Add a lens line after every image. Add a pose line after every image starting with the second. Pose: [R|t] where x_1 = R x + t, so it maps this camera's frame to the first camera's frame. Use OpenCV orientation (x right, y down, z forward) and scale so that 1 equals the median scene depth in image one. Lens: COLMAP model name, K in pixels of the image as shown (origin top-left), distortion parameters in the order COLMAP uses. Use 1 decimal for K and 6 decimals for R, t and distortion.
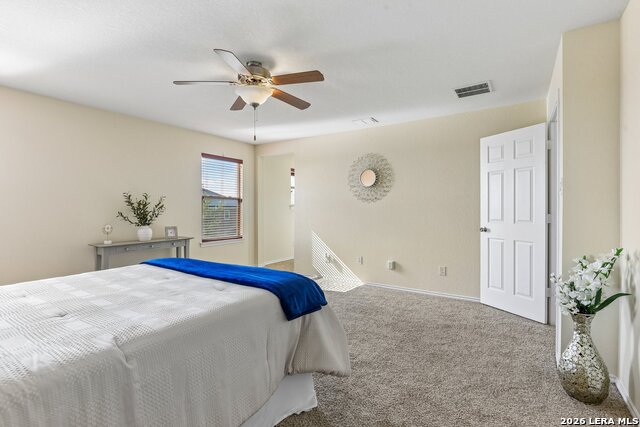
lens RADIAL K [[302.0, 0, 320.2], [0, 302.0, 215.5], [0, 0, 1]] dist [-0.002130, -0.000967]
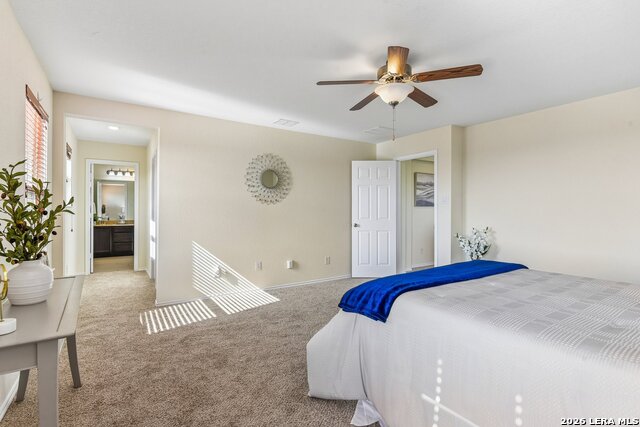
lens RADIAL K [[302.0, 0, 320.2], [0, 302.0, 215.5], [0, 0, 1]] dist [-0.002130, -0.000967]
pose [[0.395656, -0.013866, 0.918294, -0.690236], [0.022648, 0.999729, 0.005338, -0.008920], [-0.918120, 0.018685, 0.395863, 0.490437]]
